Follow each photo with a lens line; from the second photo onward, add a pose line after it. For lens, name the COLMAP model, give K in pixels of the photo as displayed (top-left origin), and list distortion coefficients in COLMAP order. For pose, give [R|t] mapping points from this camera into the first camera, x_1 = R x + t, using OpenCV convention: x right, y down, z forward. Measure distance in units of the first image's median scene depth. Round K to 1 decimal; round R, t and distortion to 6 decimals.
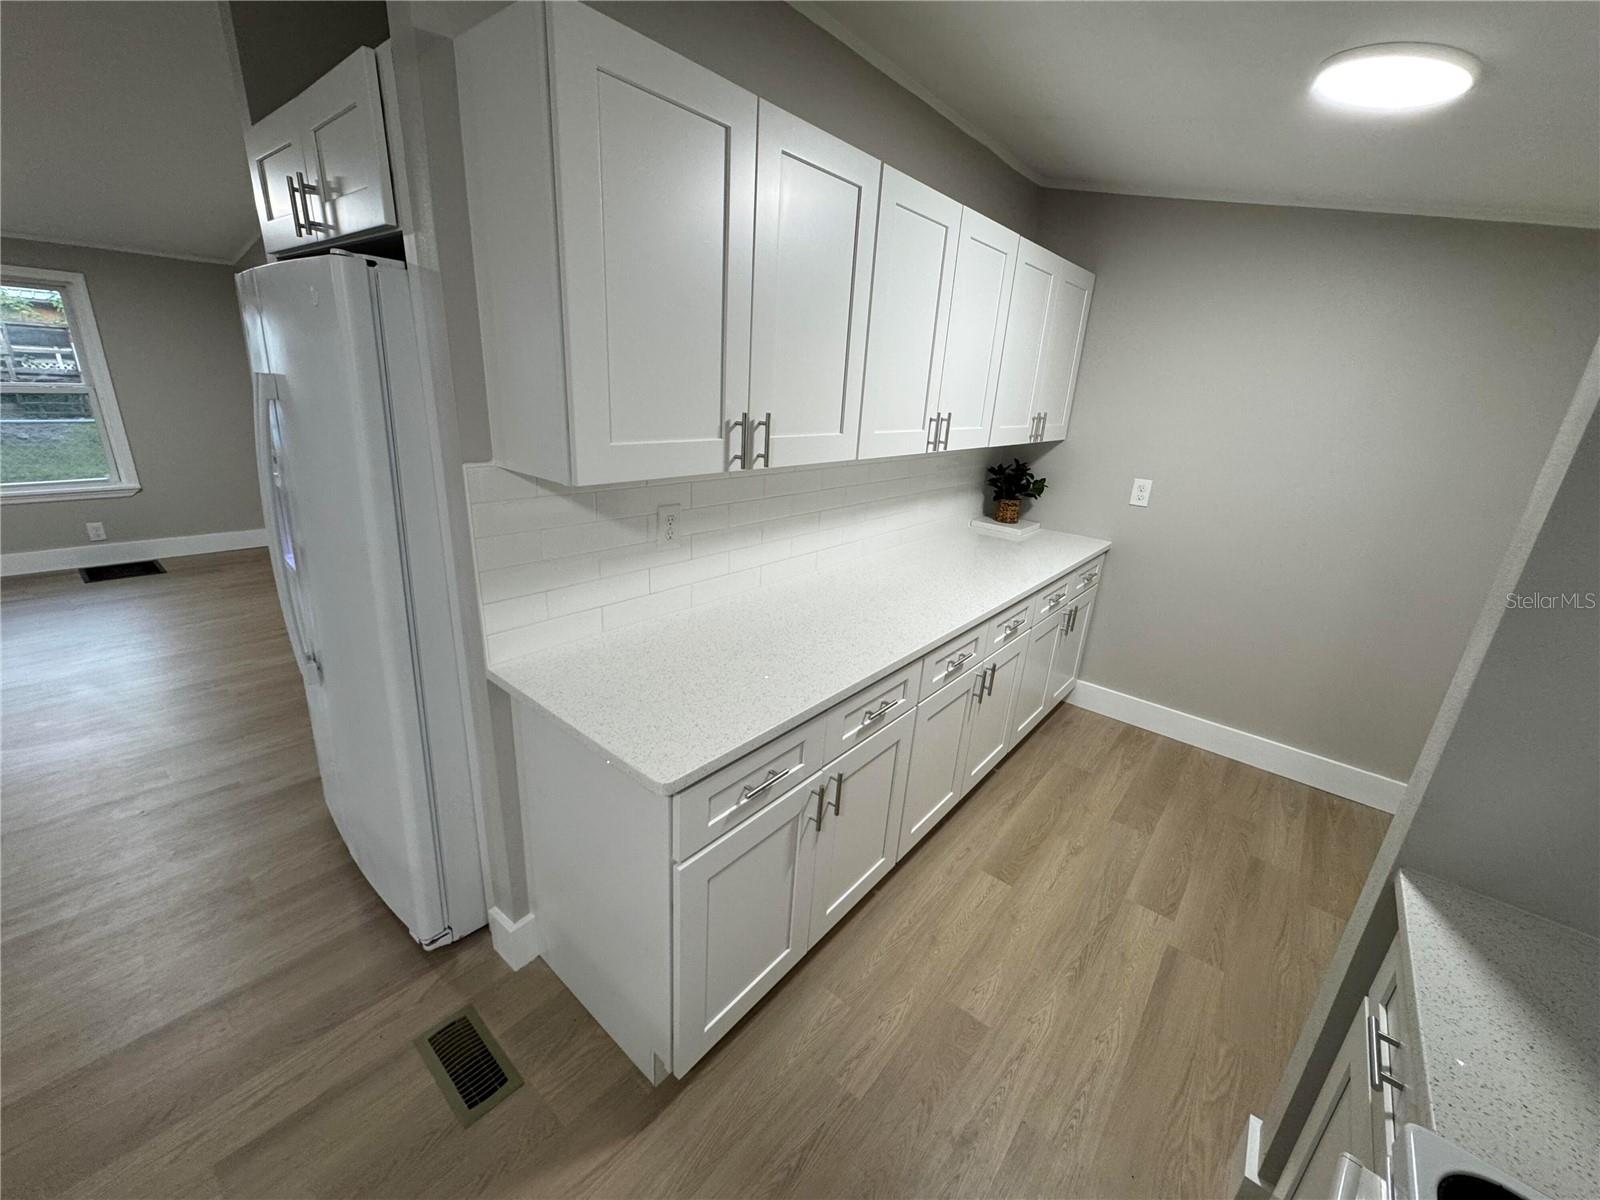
lens RADIAL K [[636.8, 0, 799.7], [0, 636.8, 596.5], [0, 0, 1]] dist [-0.001375, -0.000131]
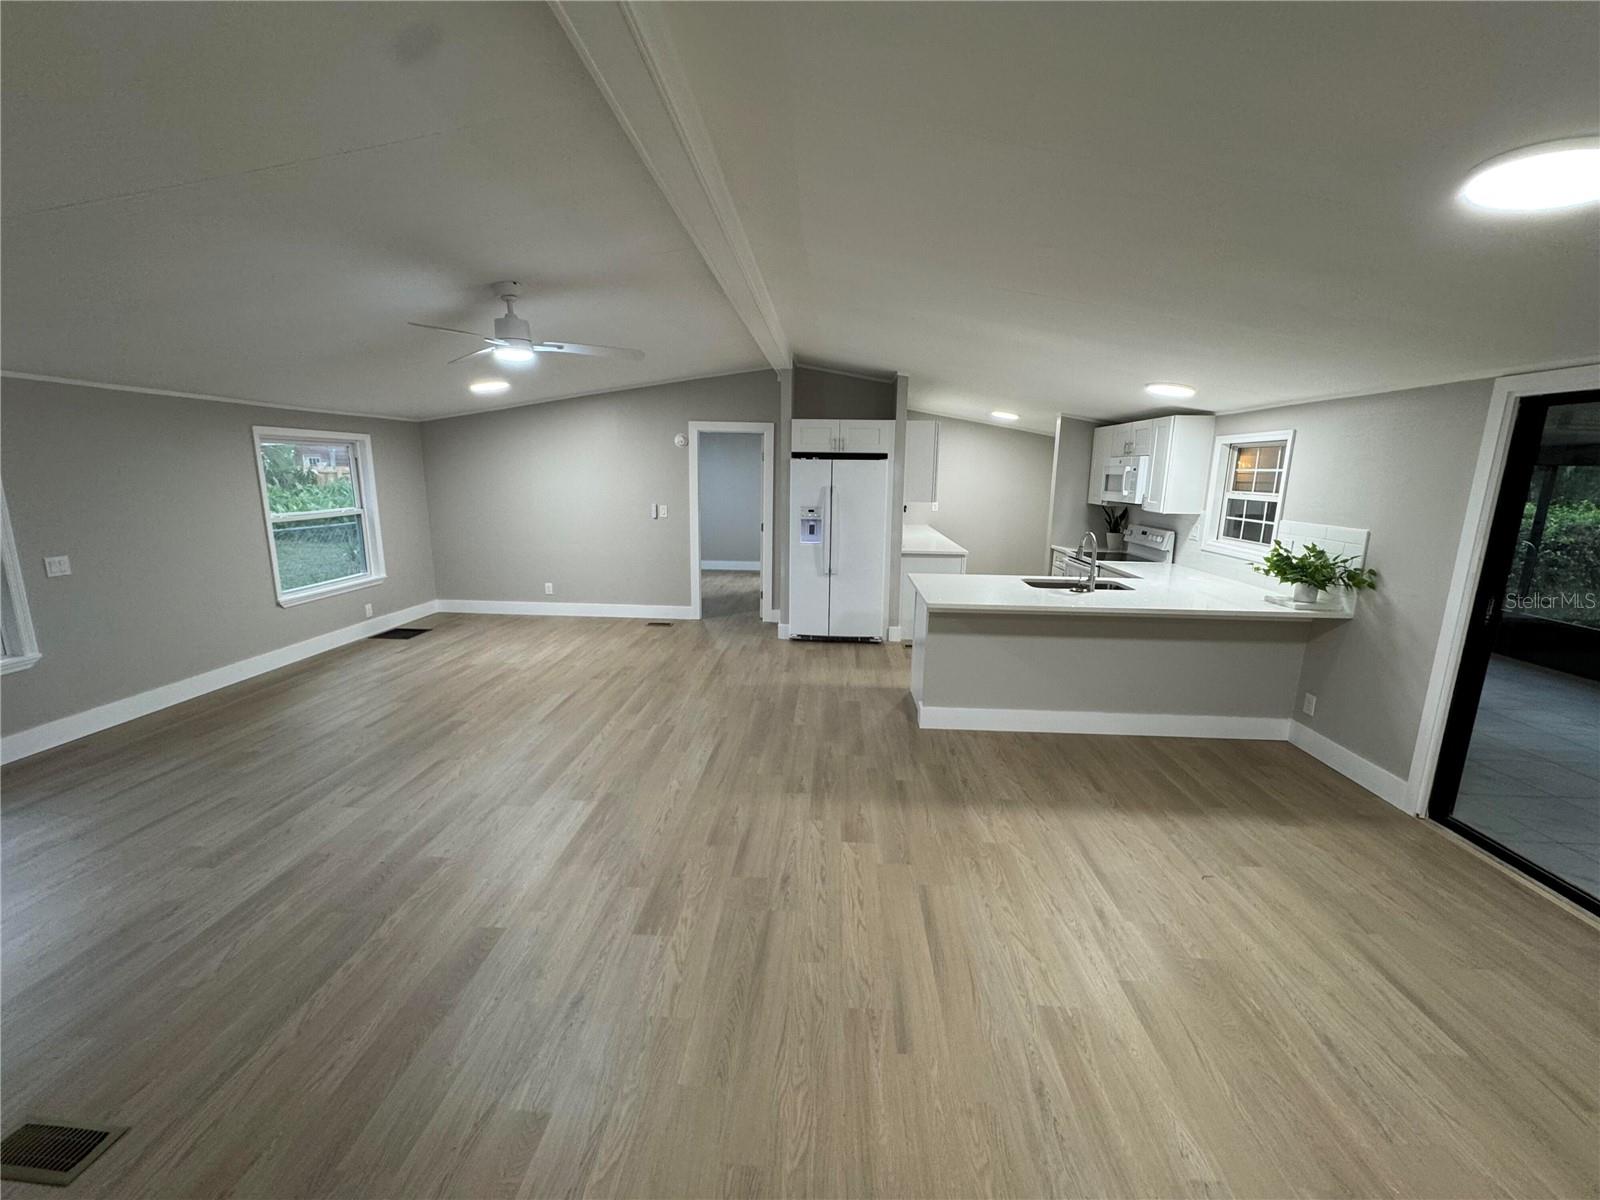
lens RADIAL K [[640.9, 0, 800.0], [0, 640.9, 596.0], [0, 0, 1]] dist [-0.003357, 0.000208]
pose [[0.800558, -0.168561, 0.575061, -2.082878], [0.230087, 0.972532, -0.035243, 0.237340], [-0.553324, 0.160528, 0.817351, -1.200093]]
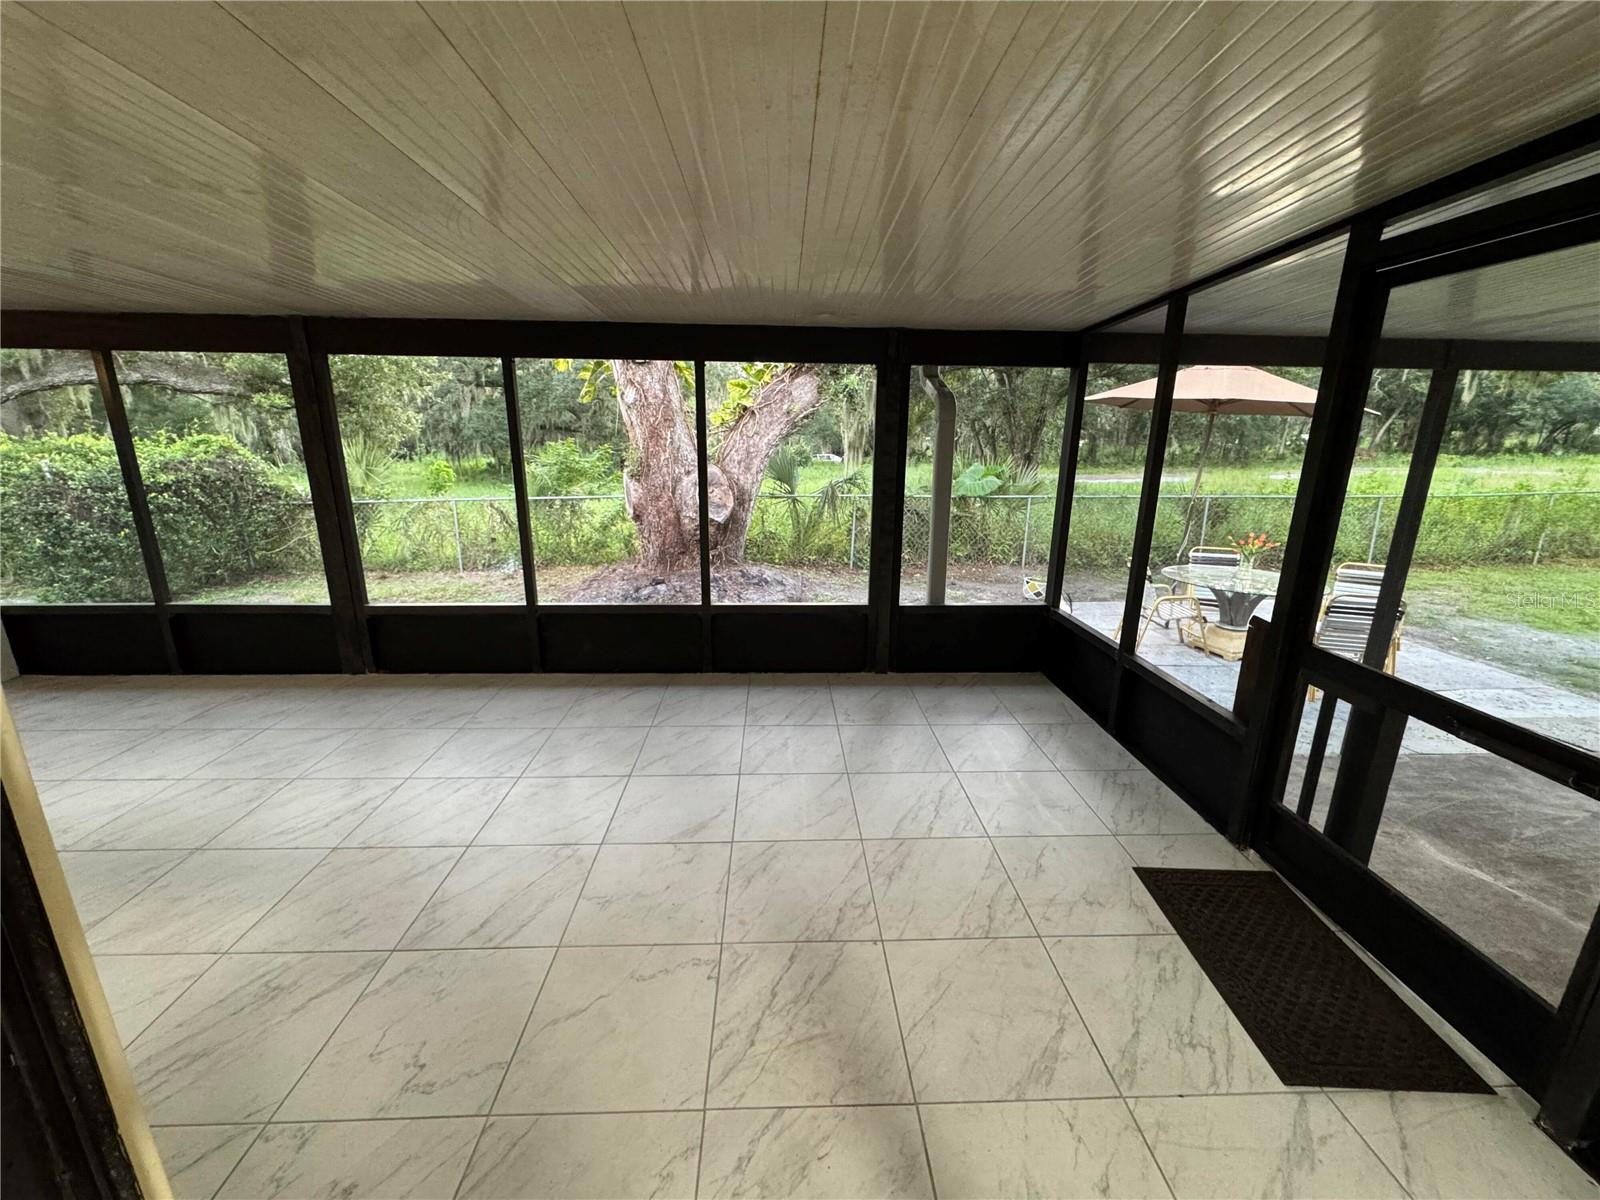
lens RADIAL K [[637.9, 0, 803.4], [0, 637.9, 596.7], [0, 0, 1]] dist [-0.000713, -0.000114]
pose [[-0.668474, -0.255153, 0.698598, -0.522254], [0.189727, 0.849730, 0.491897, 0.385392], [-0.719129, 0.461363, -0.519613, -1.019111]]
